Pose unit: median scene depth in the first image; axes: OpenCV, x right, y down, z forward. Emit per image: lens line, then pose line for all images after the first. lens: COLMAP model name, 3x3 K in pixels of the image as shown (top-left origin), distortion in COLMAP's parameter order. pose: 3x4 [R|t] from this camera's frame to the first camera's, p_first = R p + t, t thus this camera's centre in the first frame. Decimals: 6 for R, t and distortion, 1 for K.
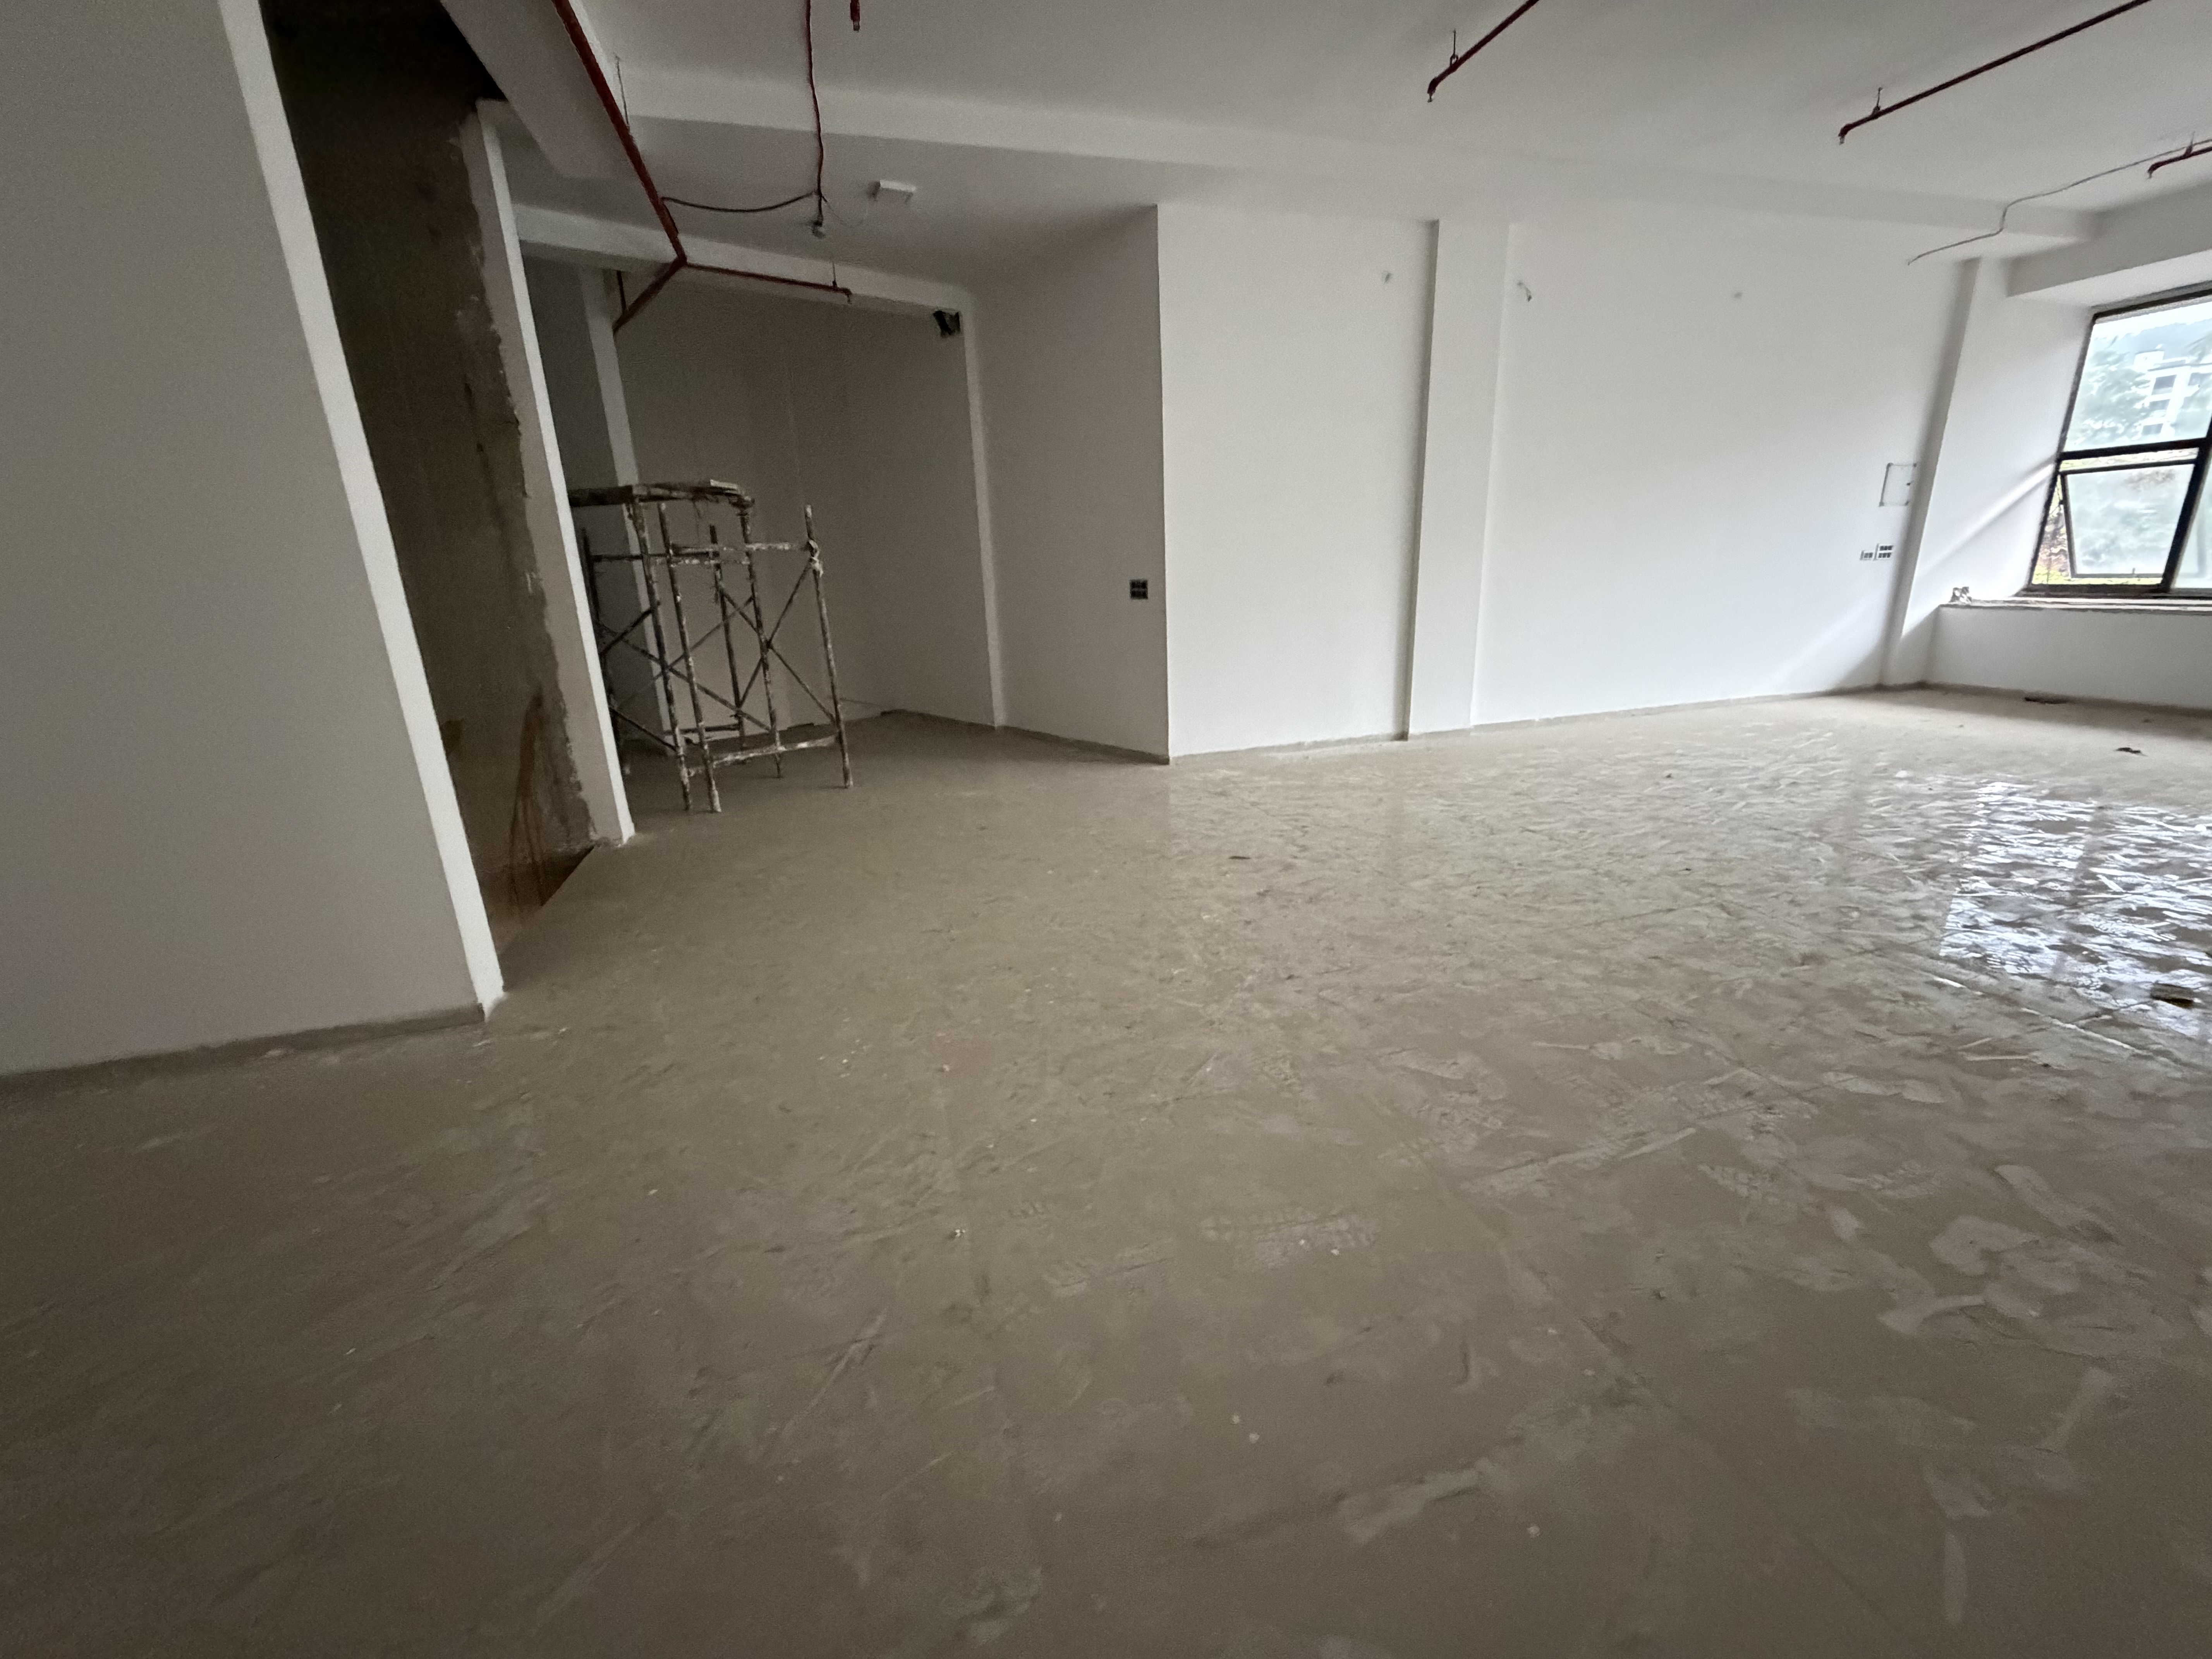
lens RADIAL K [[882.9, 0, 1106.0], [0, 882.9, 829.5], [0, 0, 1]] dist [0.000516, 0.000121]
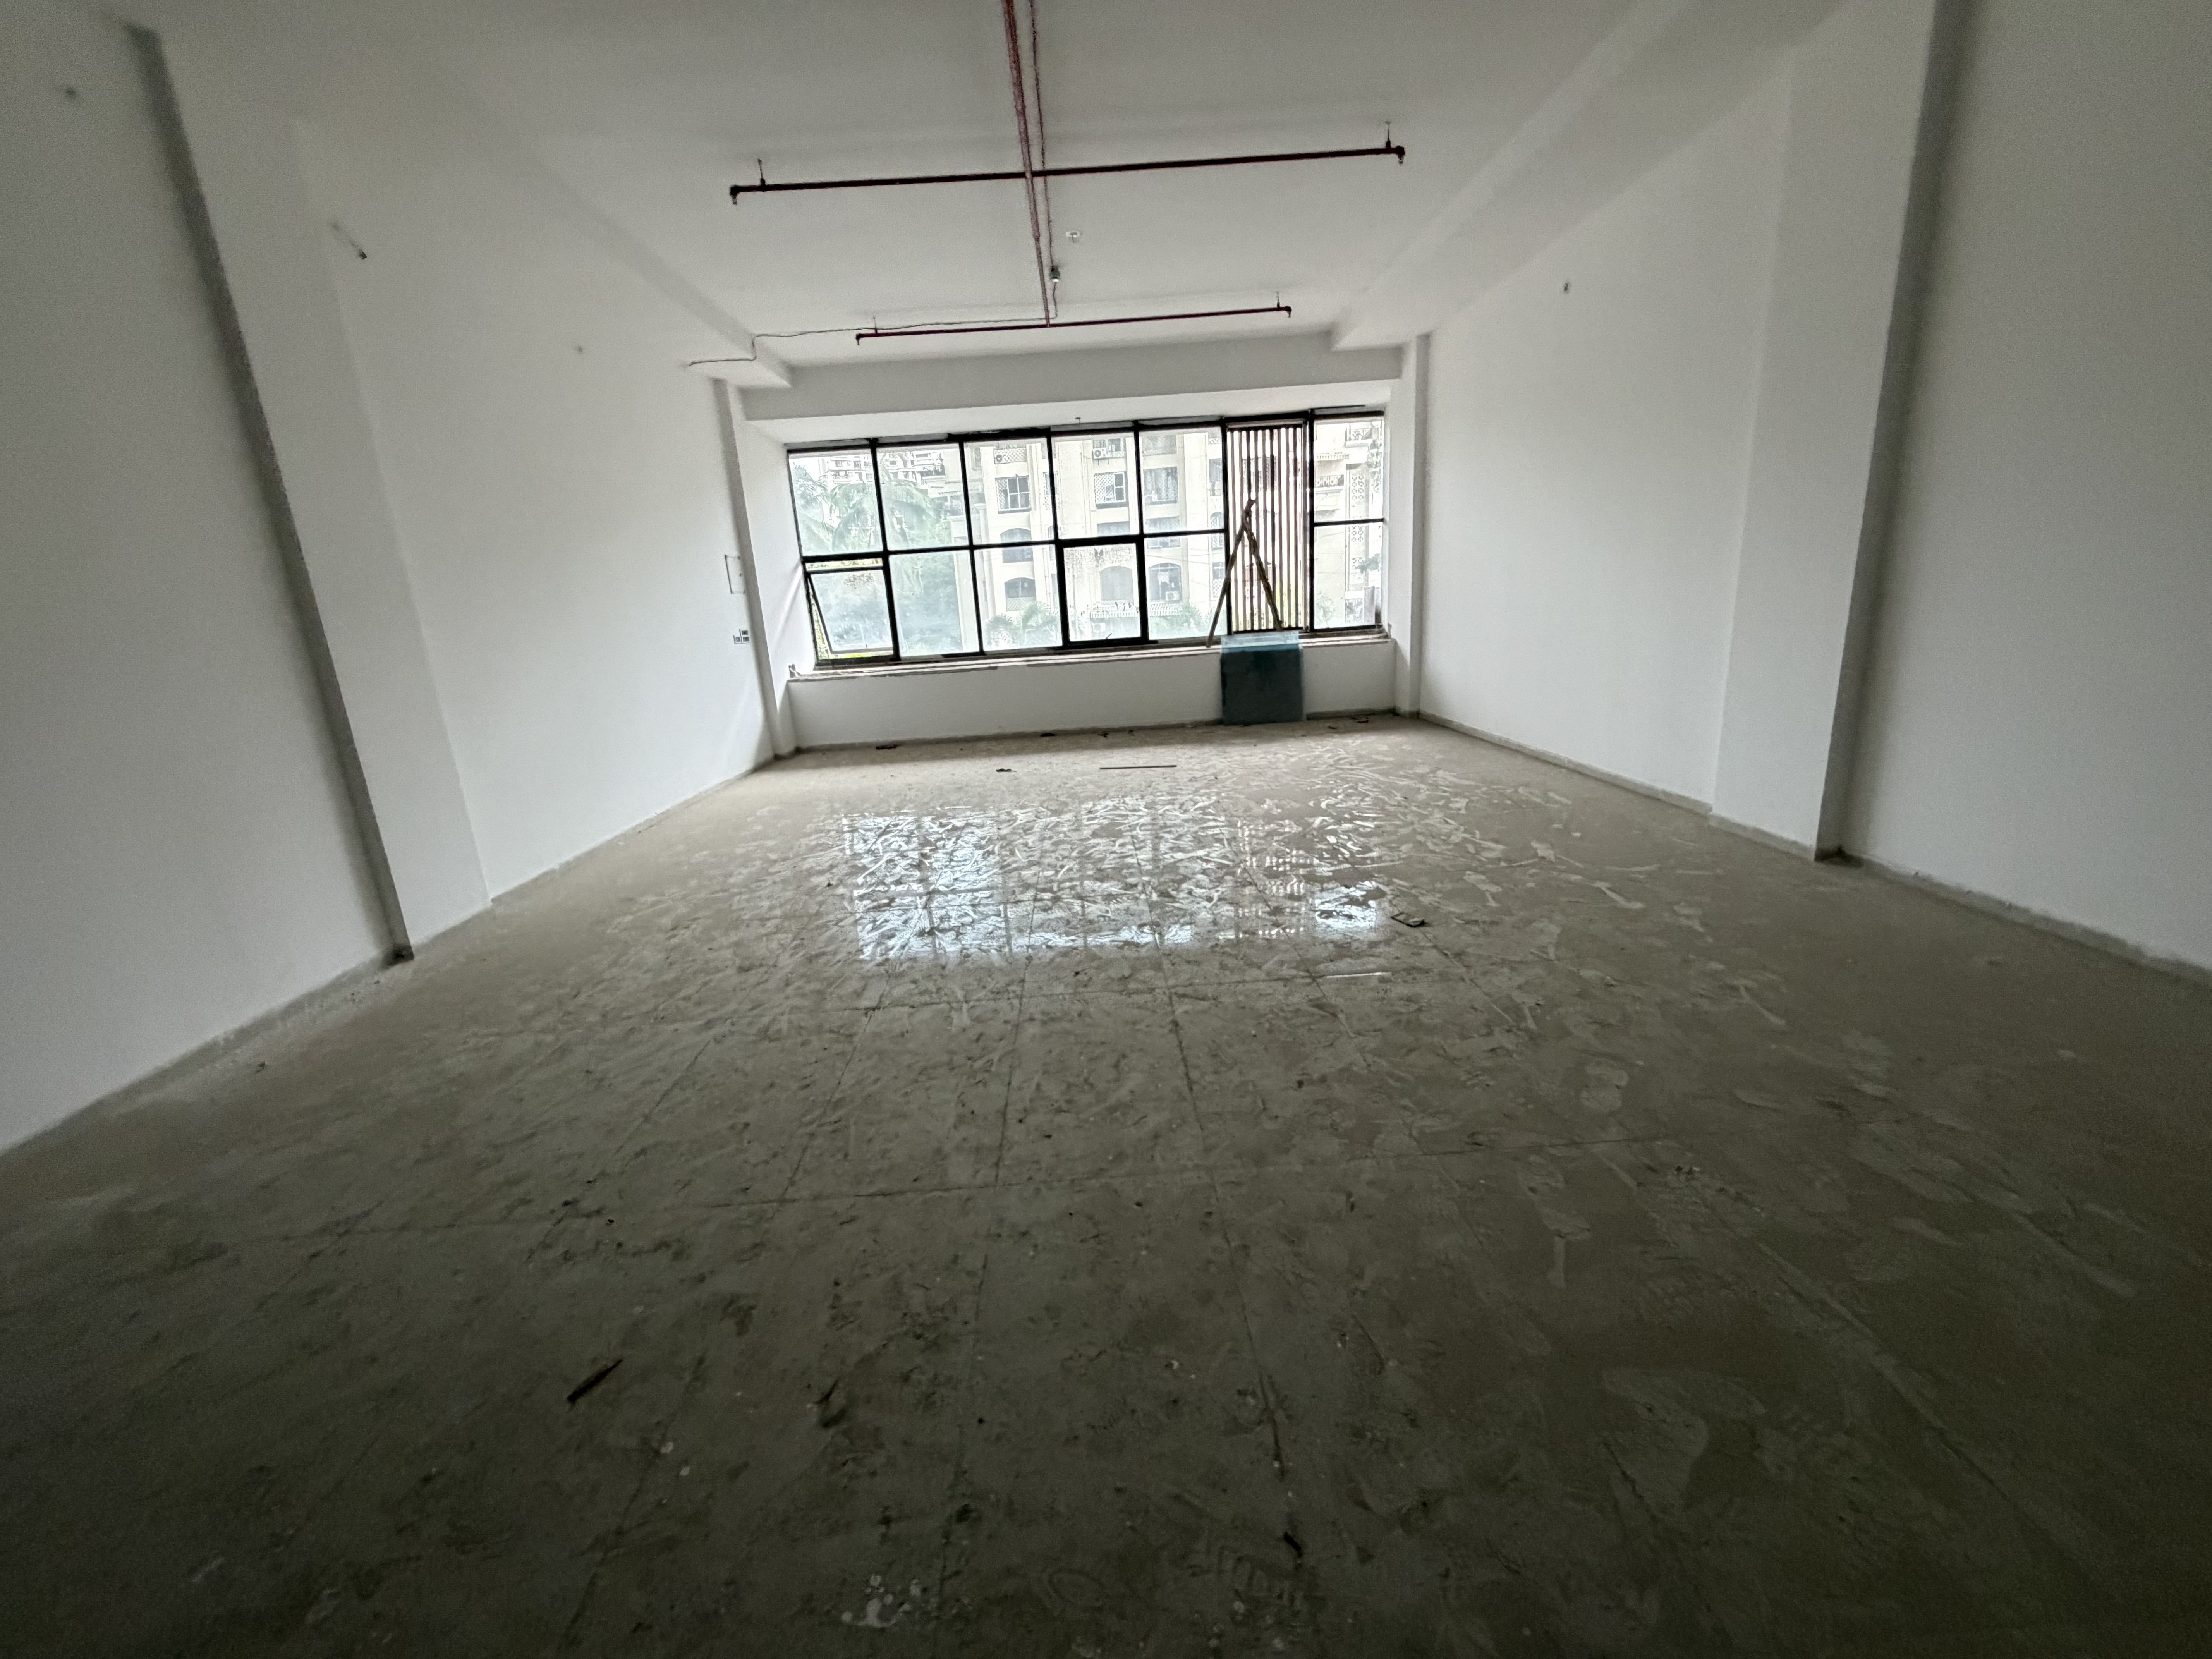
lens RADIAL K [[882.9, 0, 1106.0], [0, 882.9, 829.5], [0, 0, 1]] dist [0.000516, 0.000121]
pose [[0.268190, -0.223983, 0.936966, -0.058301], [0.325554, 0.936450, 0.130676, -0.100476], [-0.906691, 0.269987, 0.324065, 0.347553]]
